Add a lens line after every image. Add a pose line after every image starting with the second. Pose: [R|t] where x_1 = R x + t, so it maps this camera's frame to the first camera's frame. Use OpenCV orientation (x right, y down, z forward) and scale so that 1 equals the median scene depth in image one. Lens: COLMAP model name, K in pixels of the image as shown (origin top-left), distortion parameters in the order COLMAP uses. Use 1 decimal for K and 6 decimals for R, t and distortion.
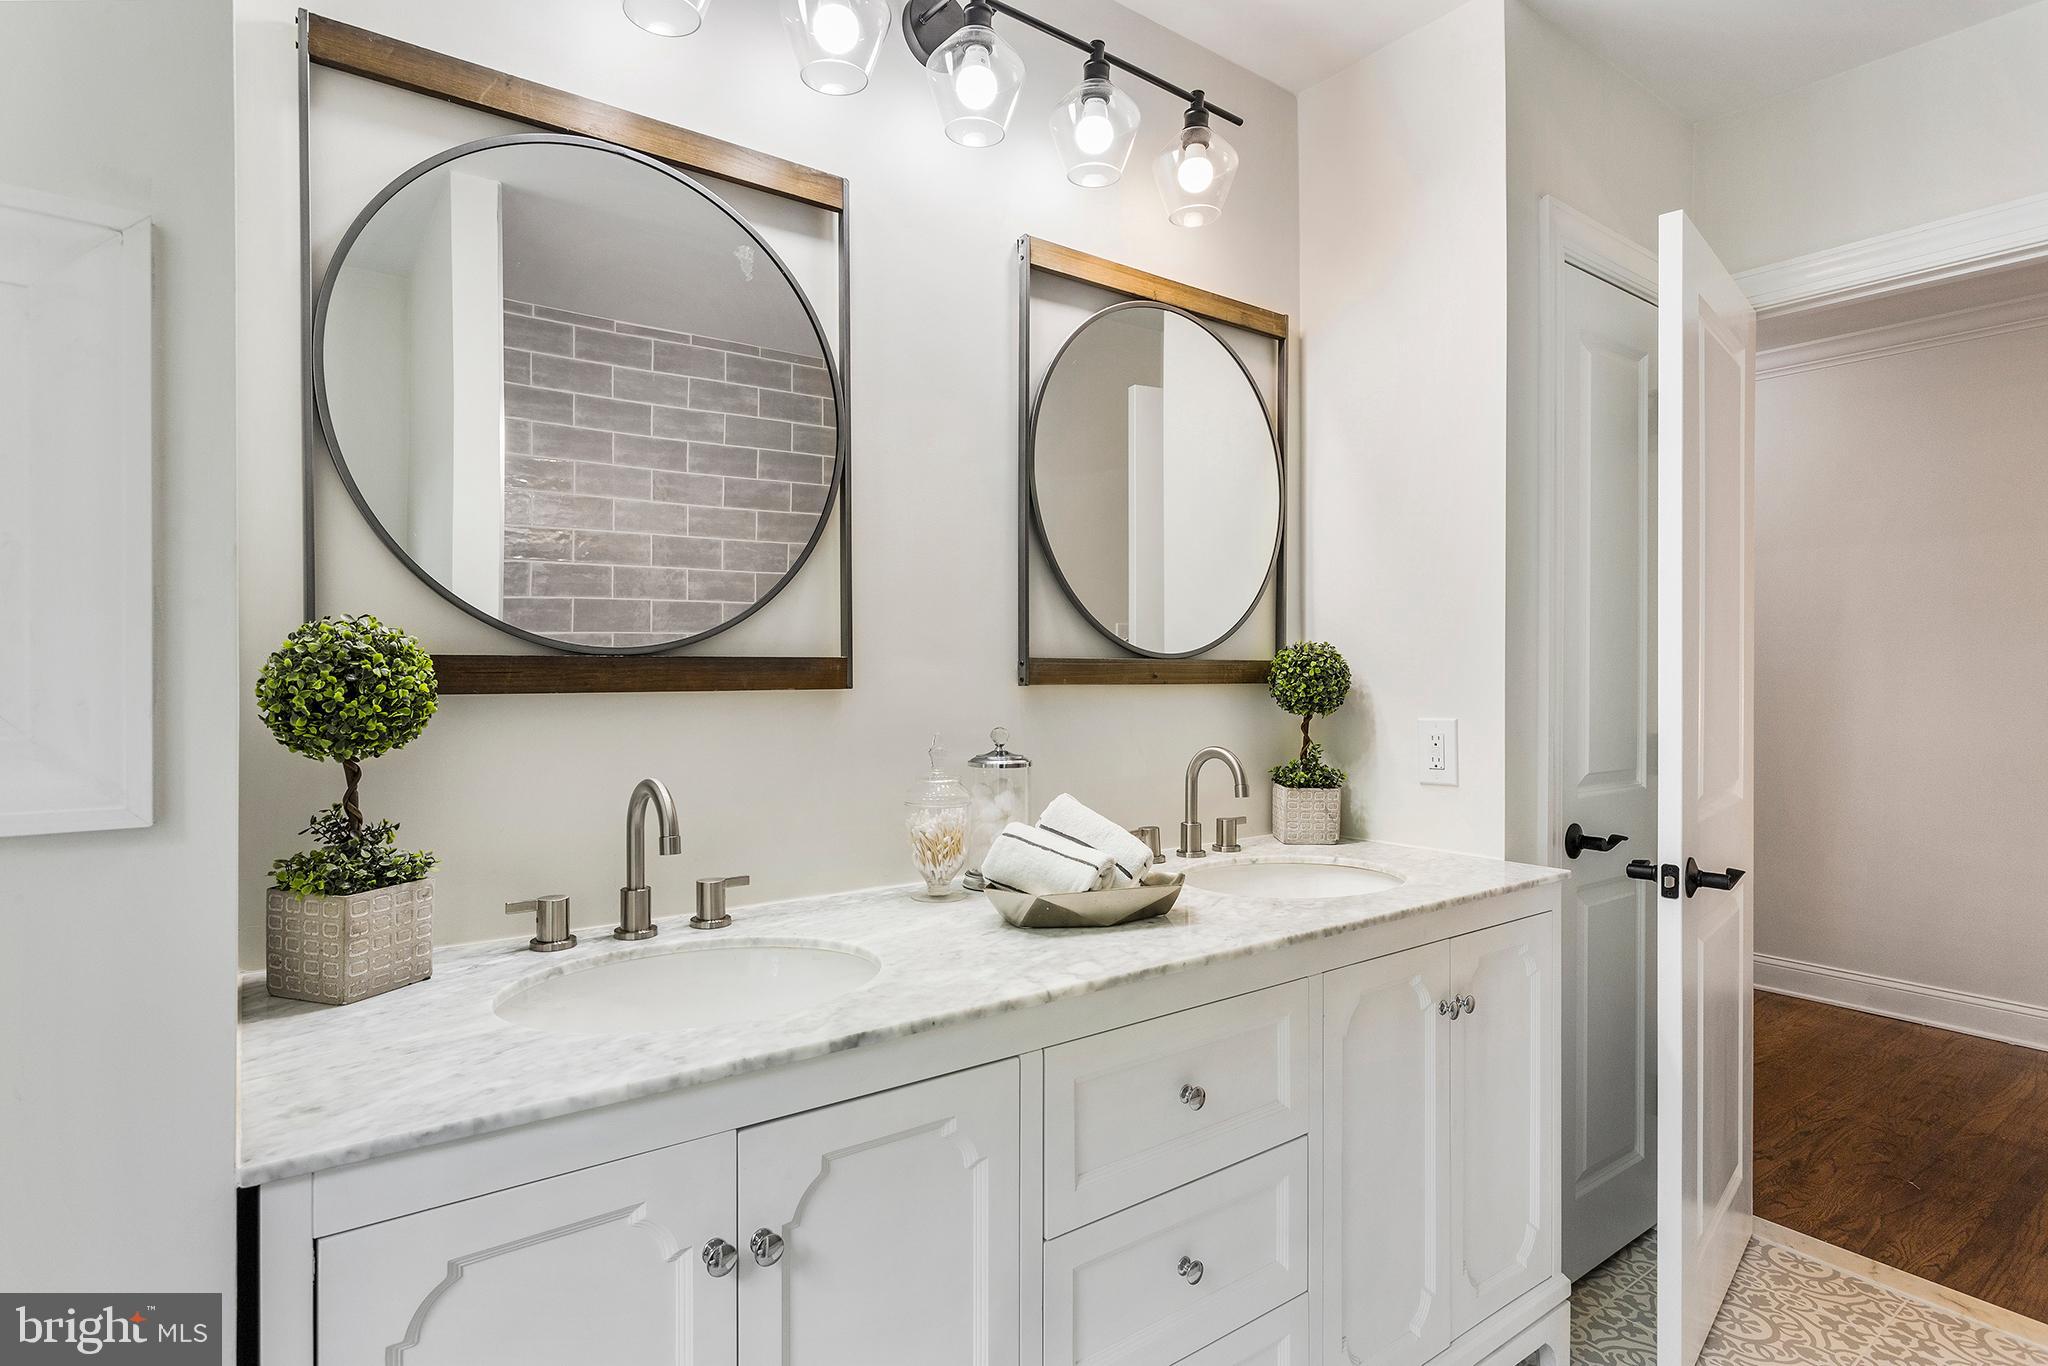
lens RADIAL K [[1035.2, 0, 1020.7], [0, 1035.2, 681.0], [0, 0, 1]] dist [-0.005235, 0.002519]
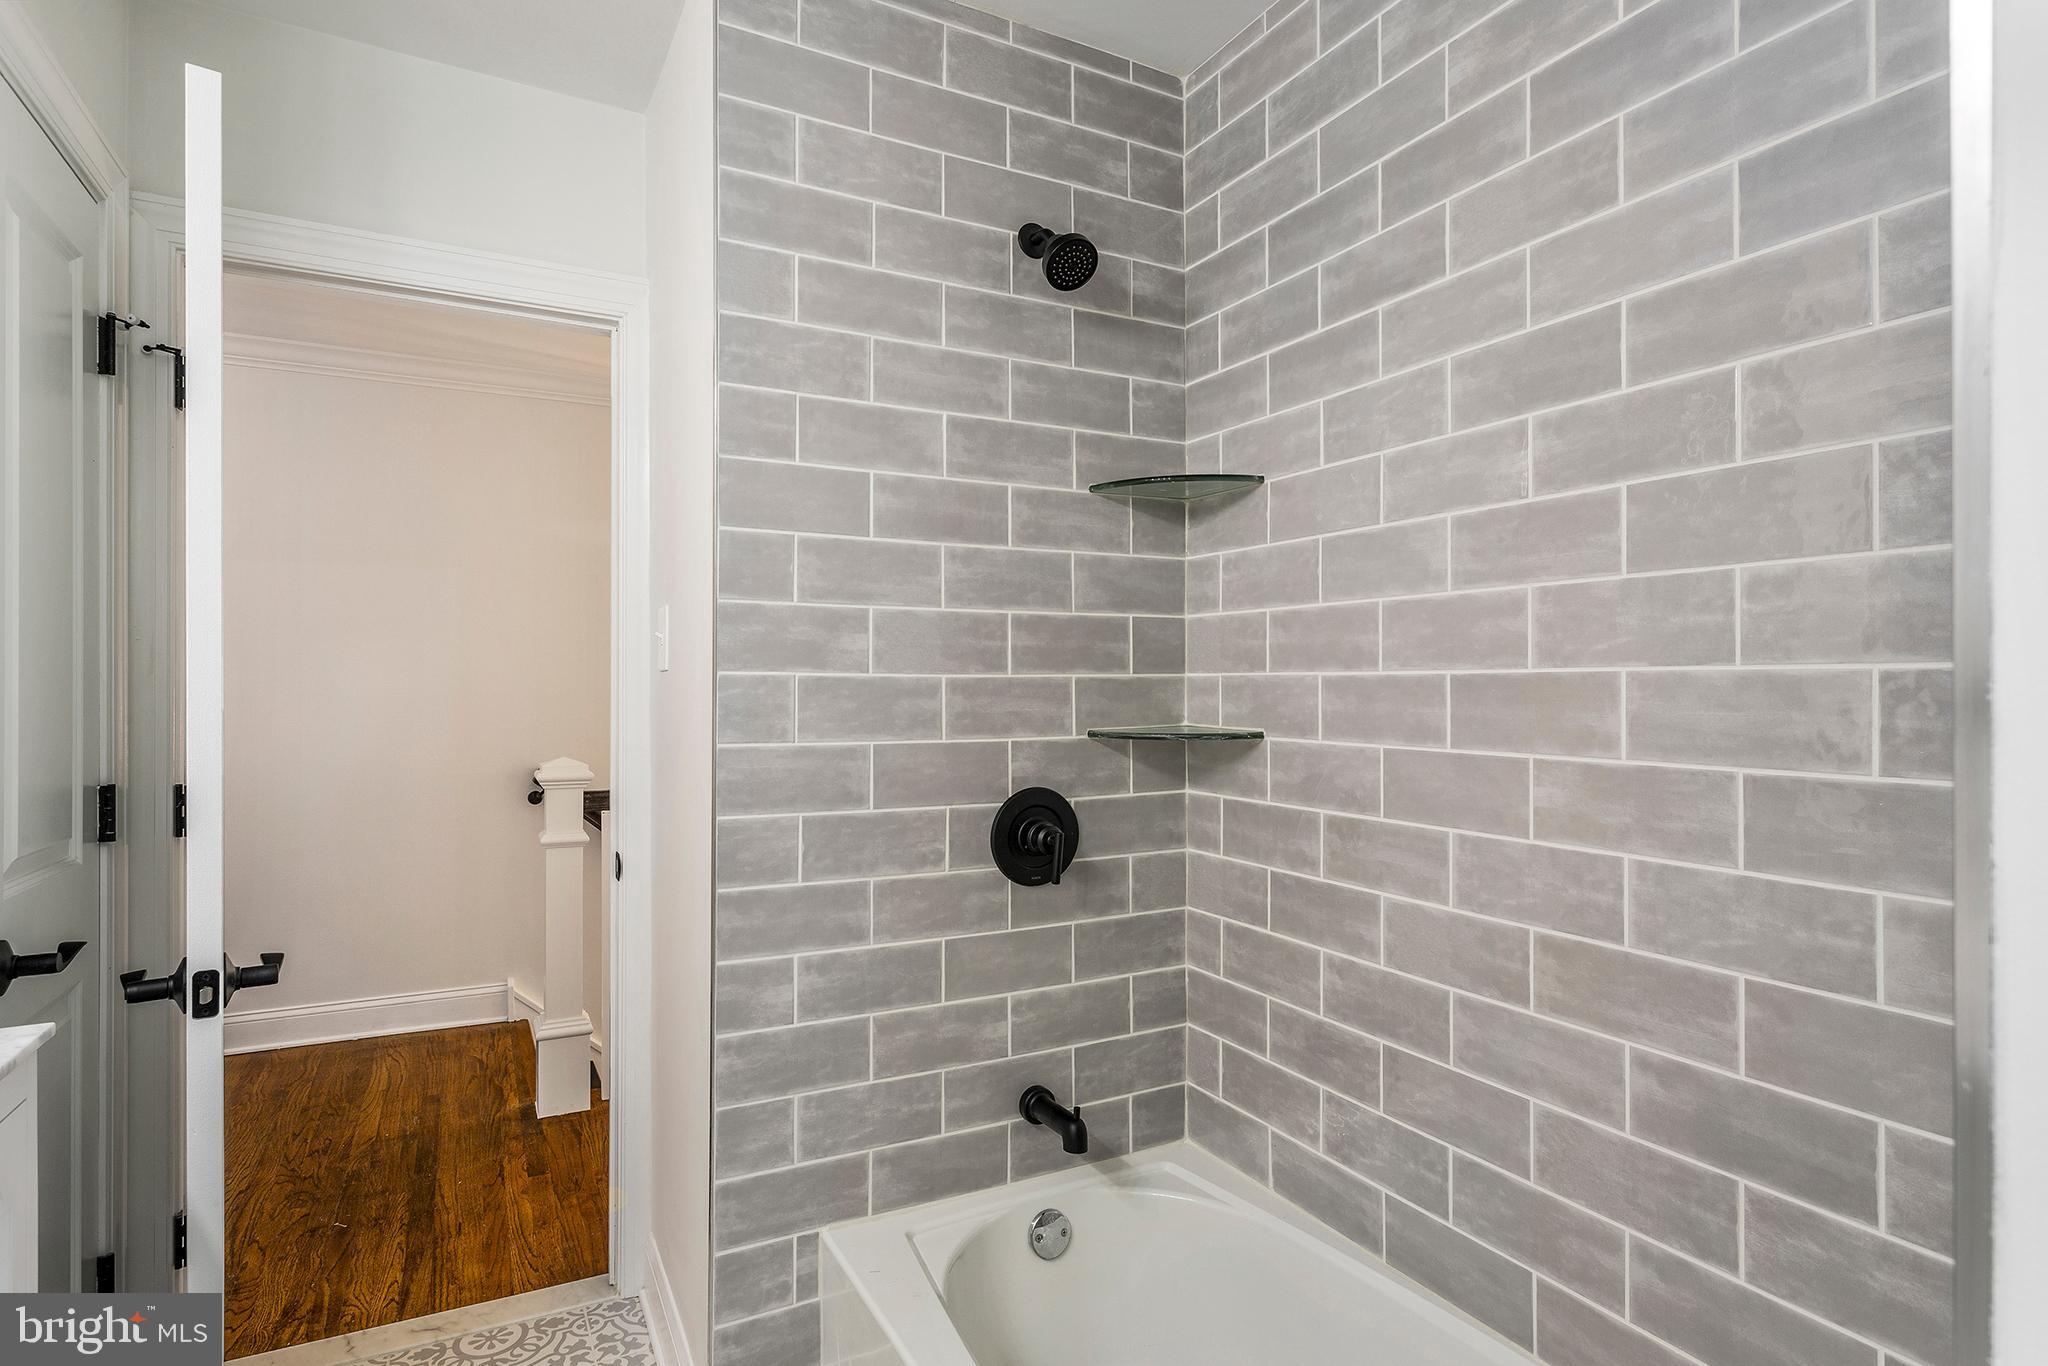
lens RADIAL K [[1035.2, 0, 1019.3], [0, 1035.2, 687.4], [0, 0, 1]] dist [-0.005235, 0.002519]
pose [[0.150329, 0.004790, 0.988624, 0.001202], [0.002554, 0.999983, -0.005233, -0.012471], [-0.988633, 0.003311, 0.150314, 0.282446]]
